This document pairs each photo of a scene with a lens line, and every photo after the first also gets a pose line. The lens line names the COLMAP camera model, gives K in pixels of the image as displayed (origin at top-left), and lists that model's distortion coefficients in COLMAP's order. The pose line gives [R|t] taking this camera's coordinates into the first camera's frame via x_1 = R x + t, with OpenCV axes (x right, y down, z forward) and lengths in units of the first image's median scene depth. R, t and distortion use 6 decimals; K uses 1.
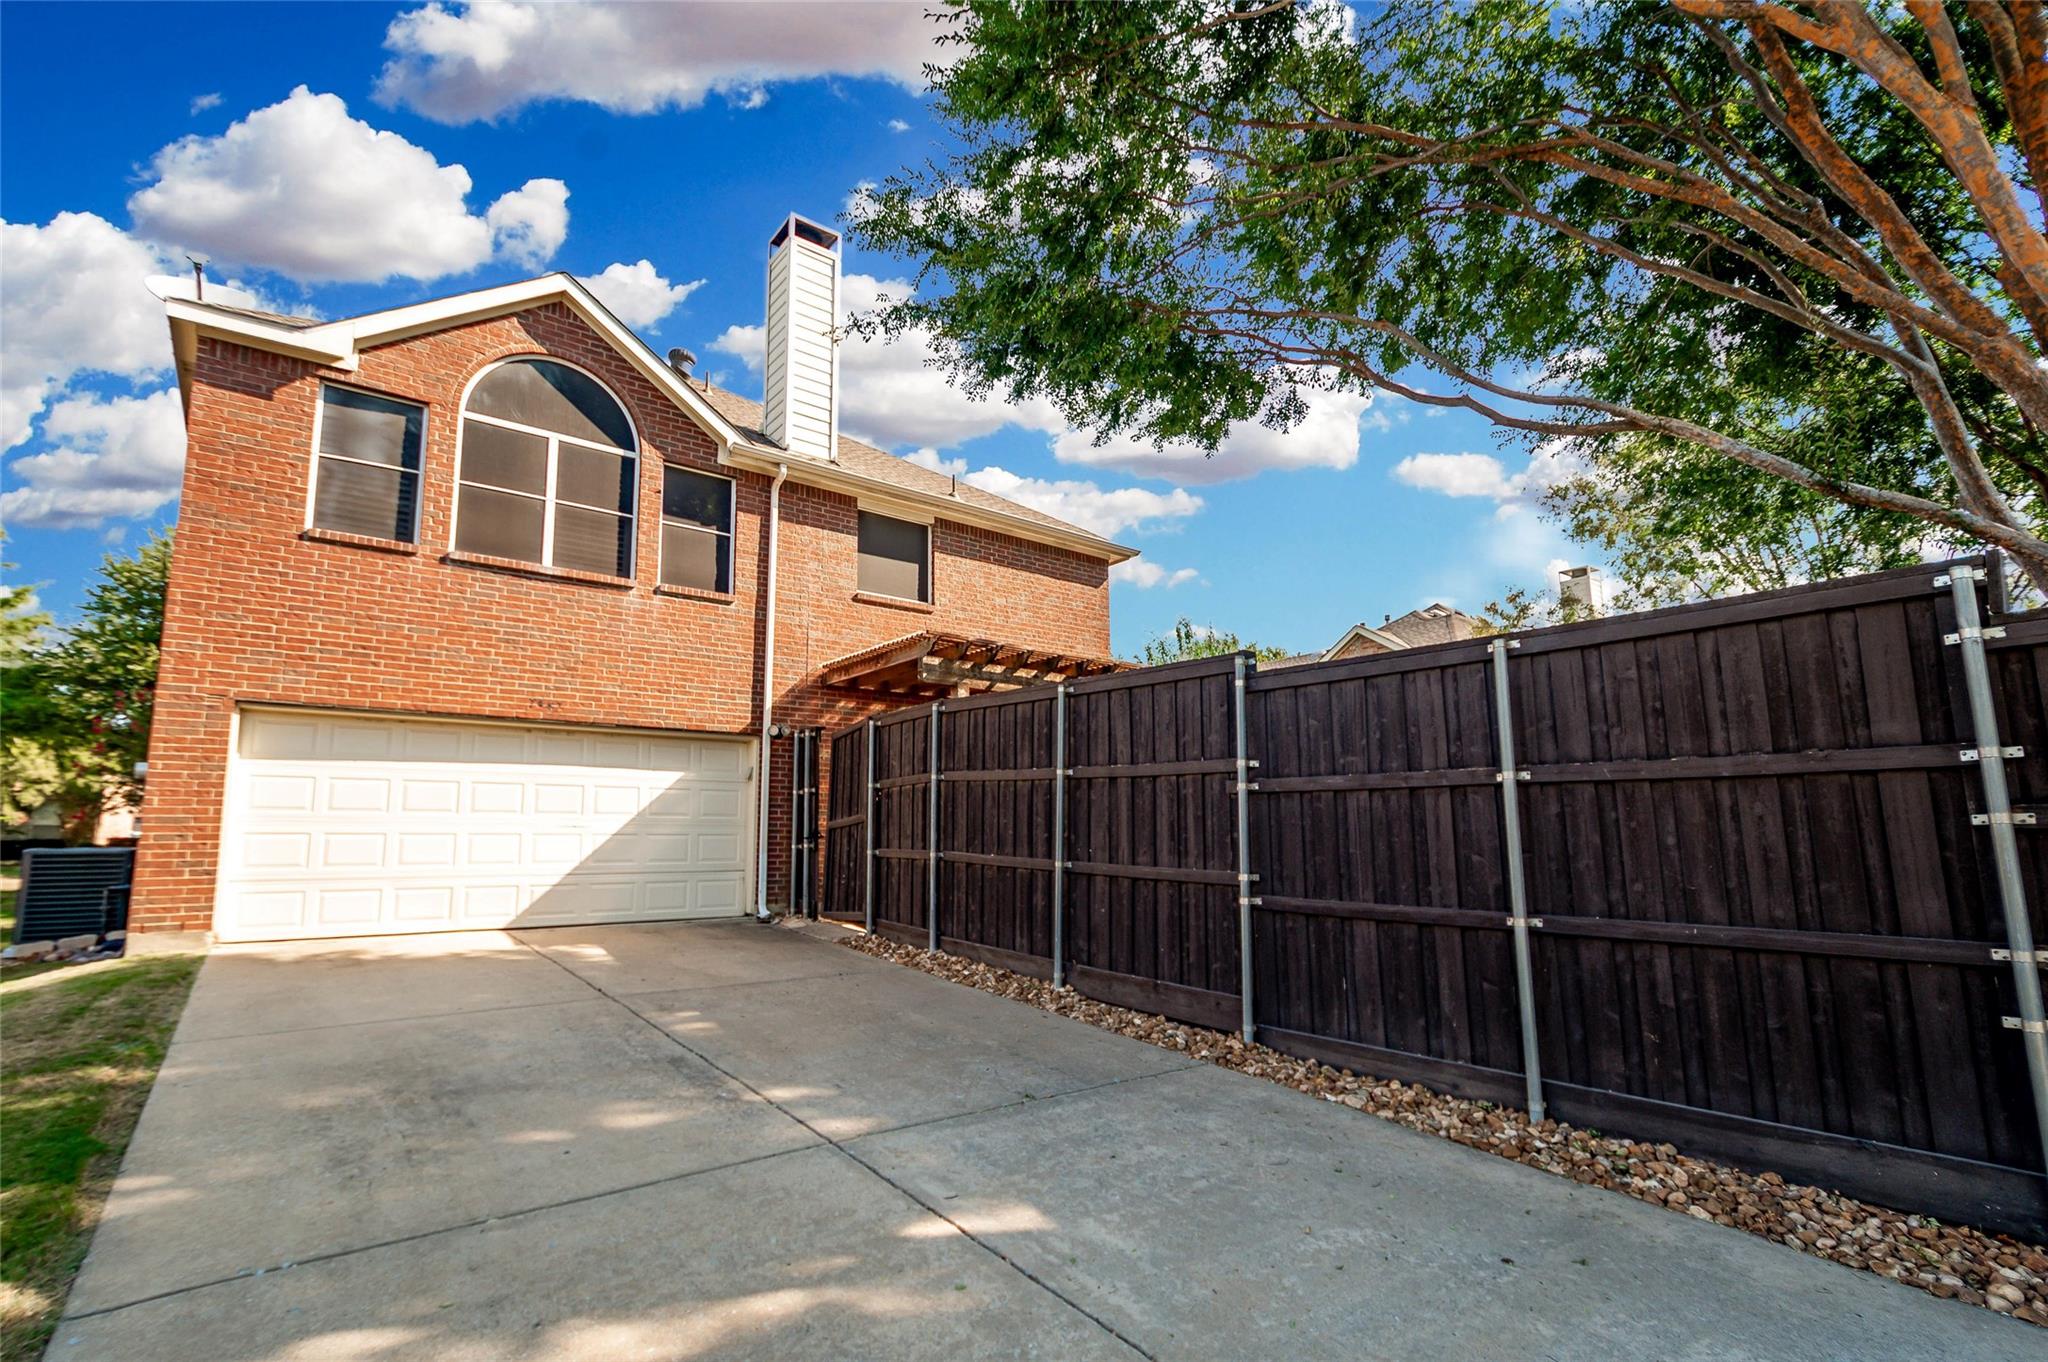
lens RADIAL K [[944.6, 0, 1033.0], [0, 944.6, 712.5], [0, 0, 1]] dist [0.003176, 0.000207]
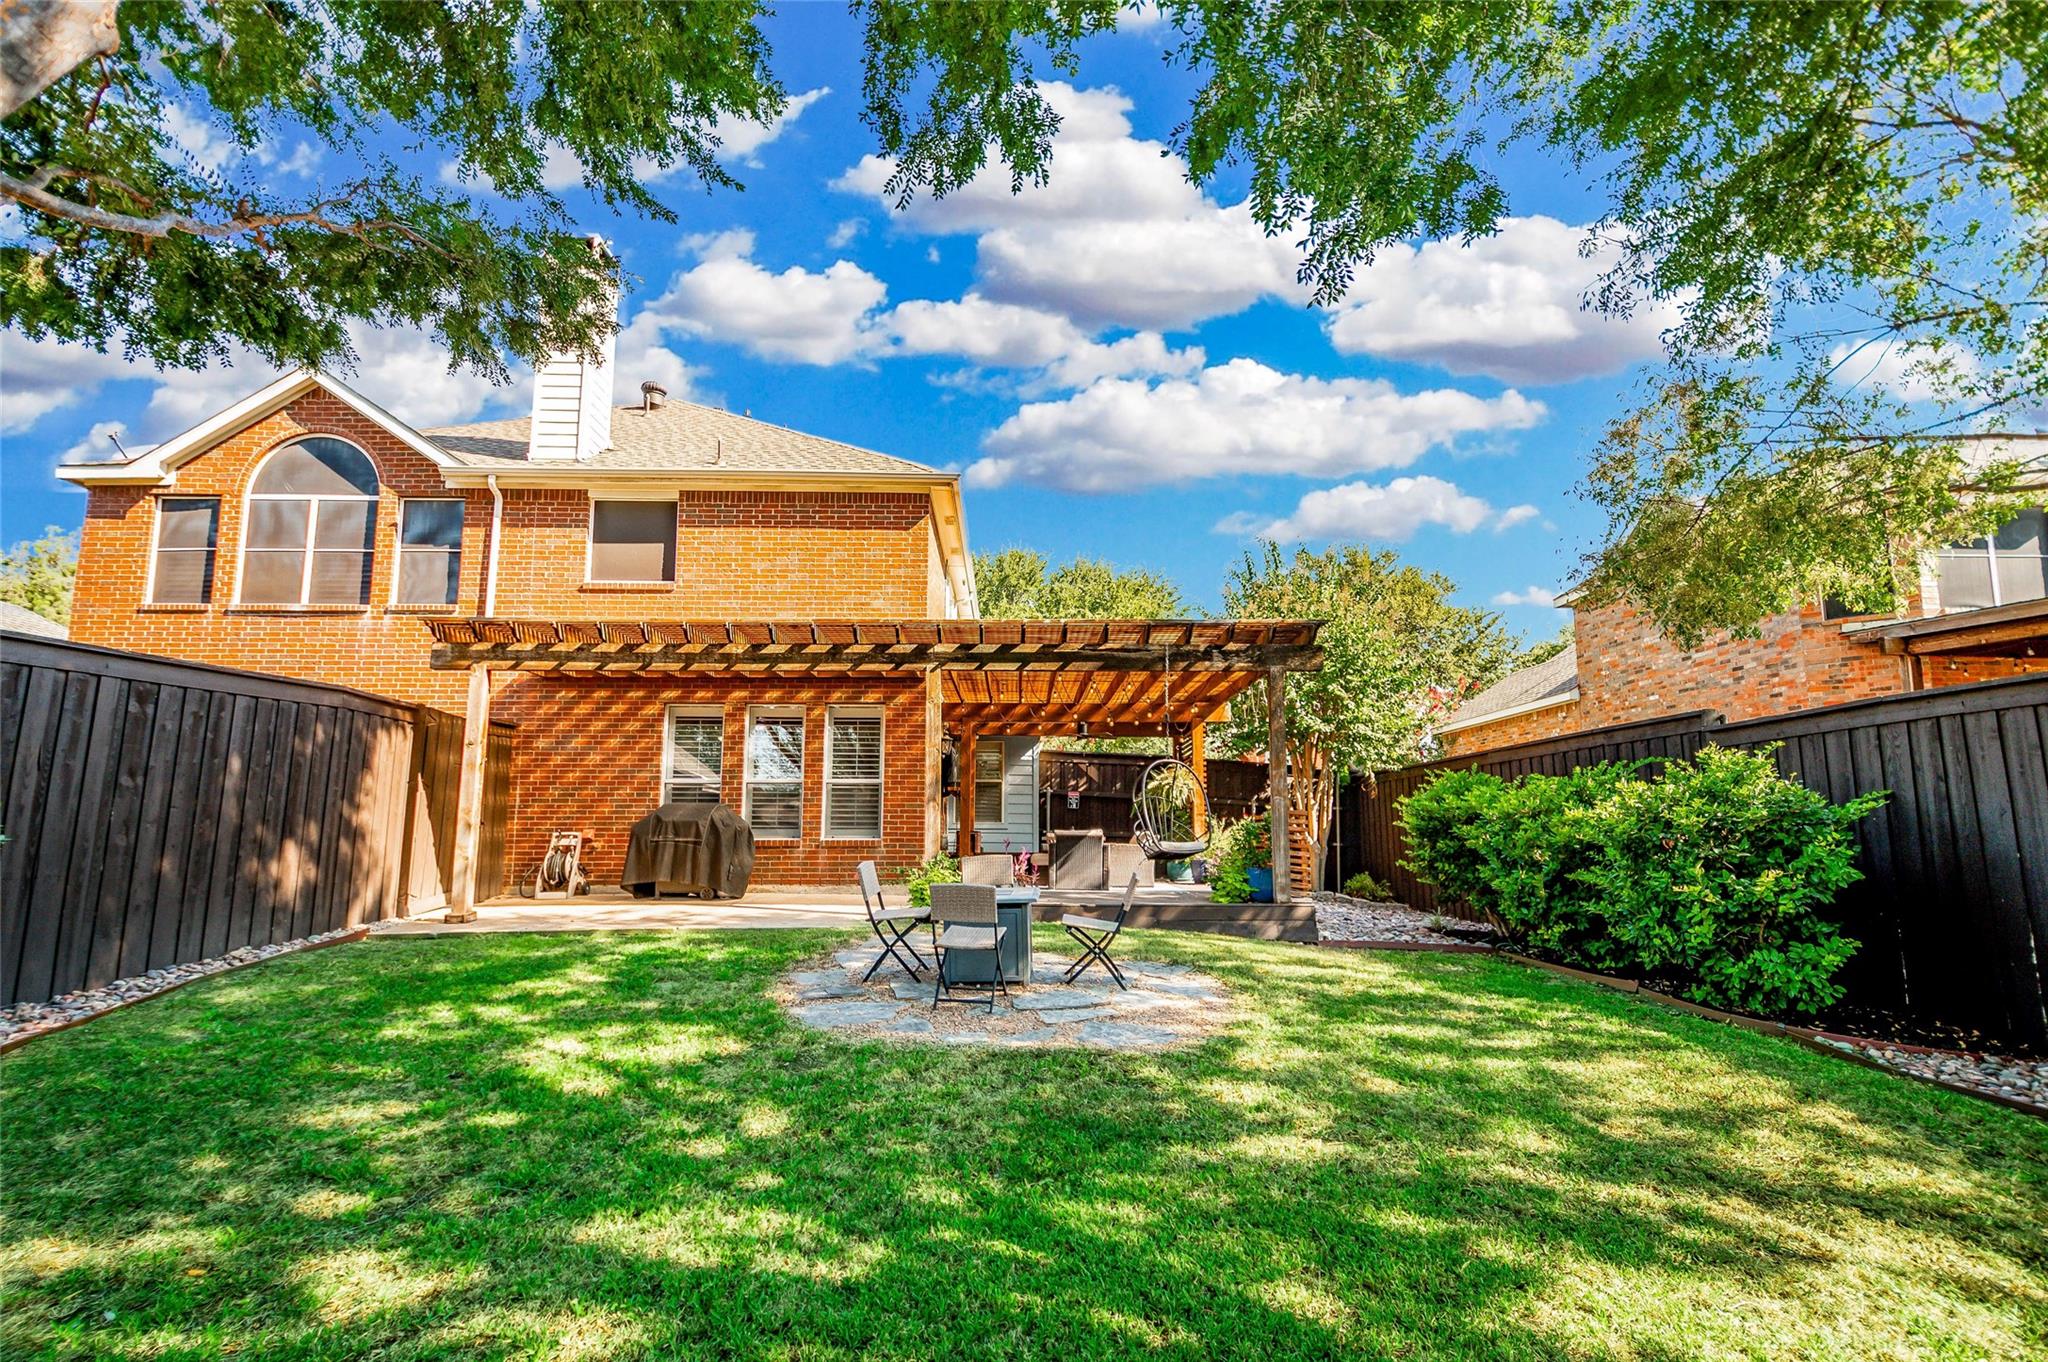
lens RADIAL K [[939.4, 0, 1025.0], [0, 939.4, 729.1], [0, 0, 1]] dist [0.003231, -0.000327]
pose [[0.787571, -0.071220, -0.612095, 0.863729], [0.075392, 0.996973, -0.018997, 0.090090], [0.611595, -0.031186, 0.790556, 0.541654]]
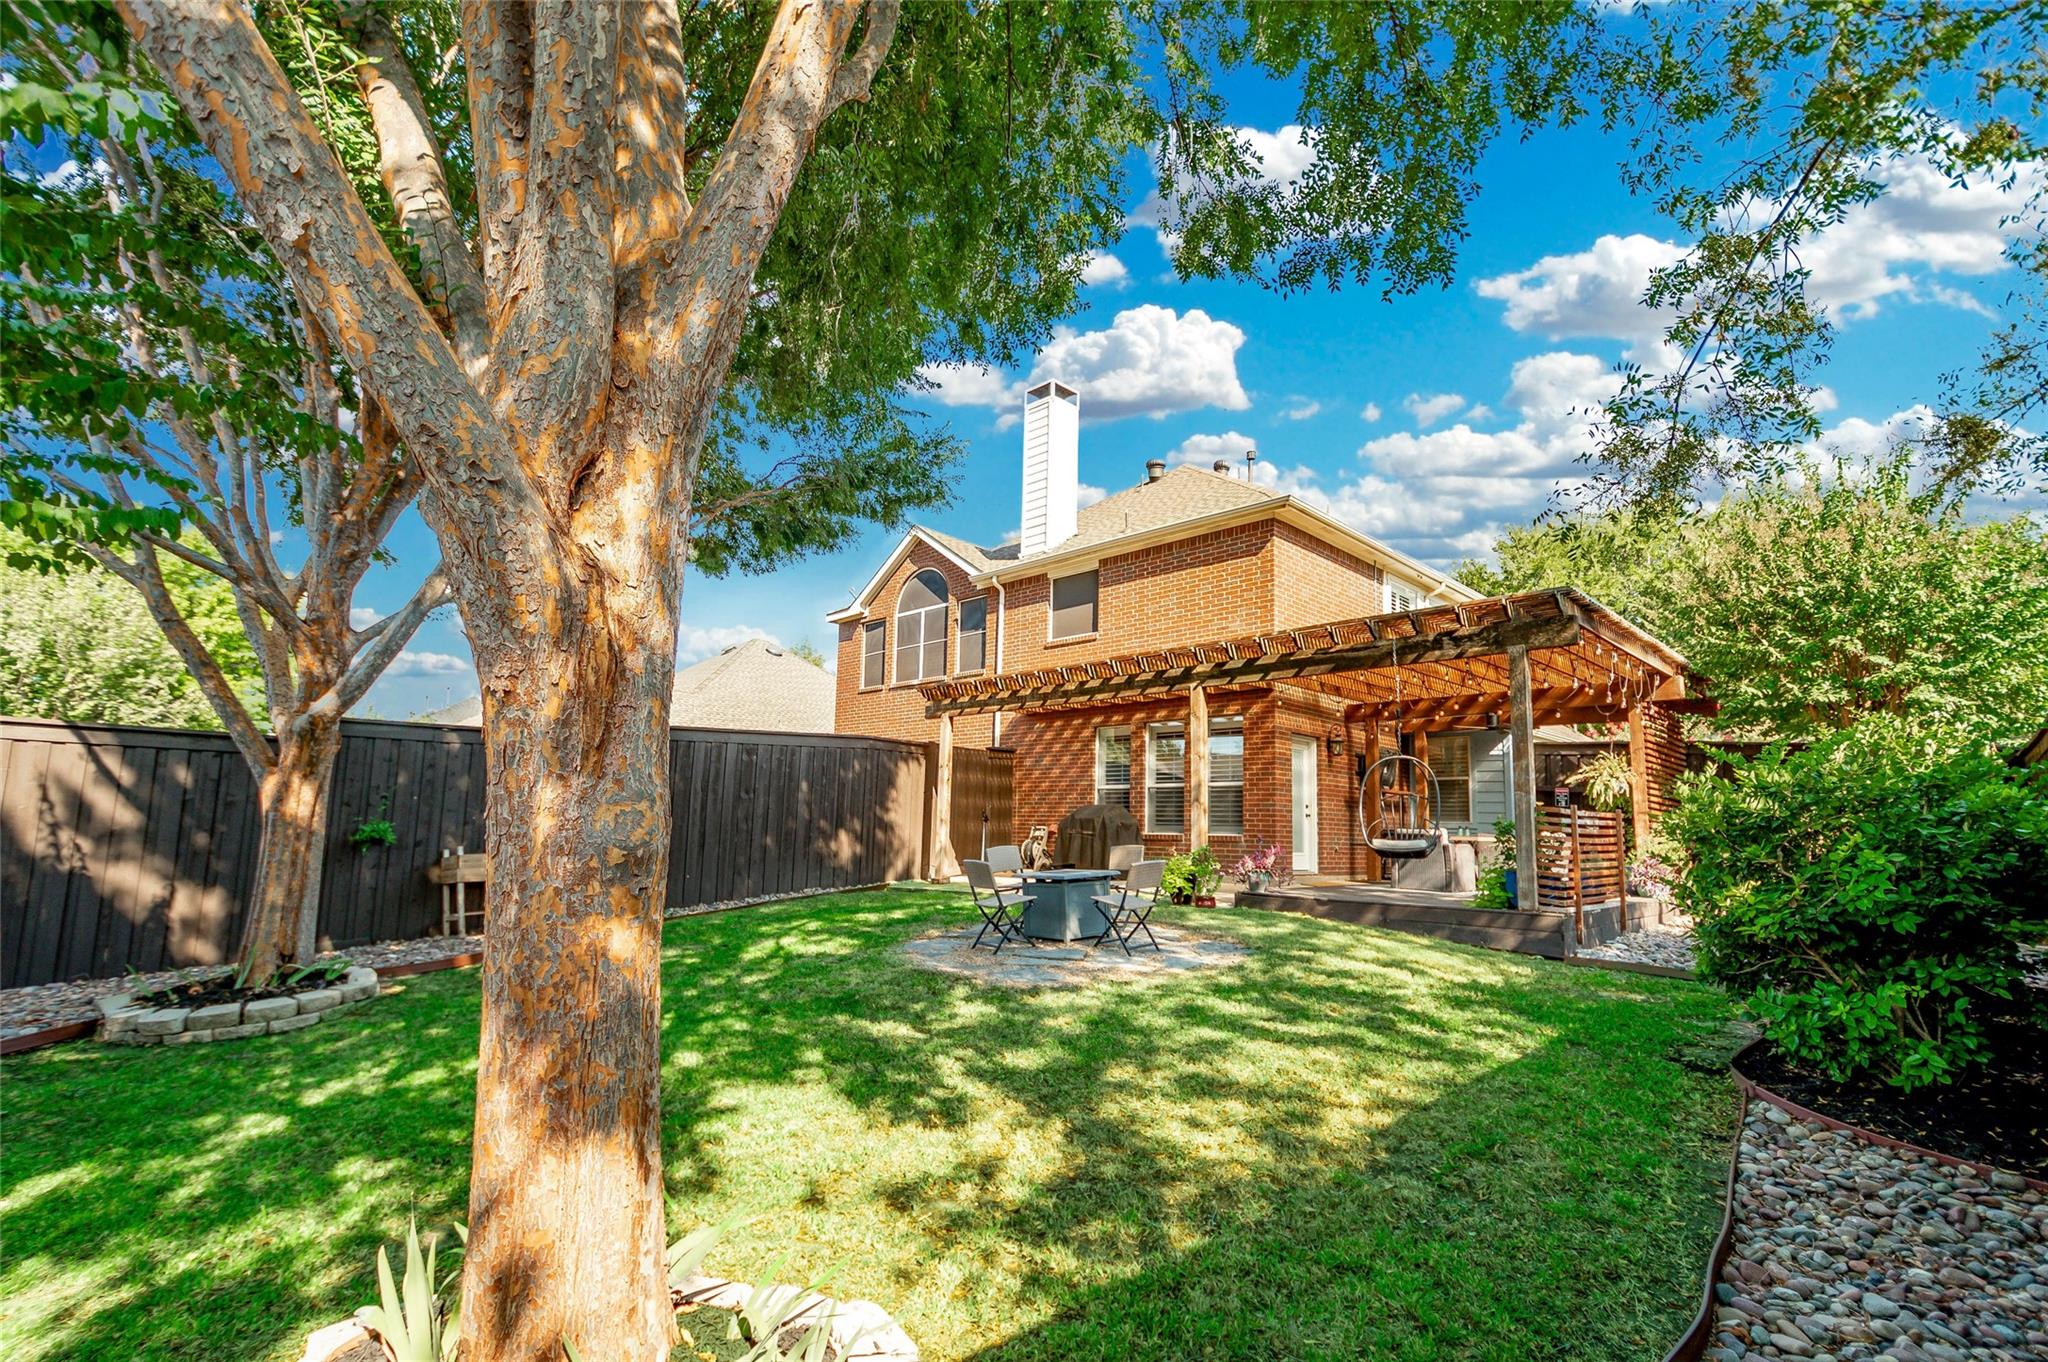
lens RADIAL K [[944.6, 0, 1033.0], [0, 944.6, 712.5], [0, 0, 1]] dist [0.003176, 0.000207]
pose [[0.116219, -0.124669, -0.985368, 1.248155], [0.105045, 0.988070, -0.112621, 0.134984], [0.987653, -0.090419, 0.127928, 0.879019]]
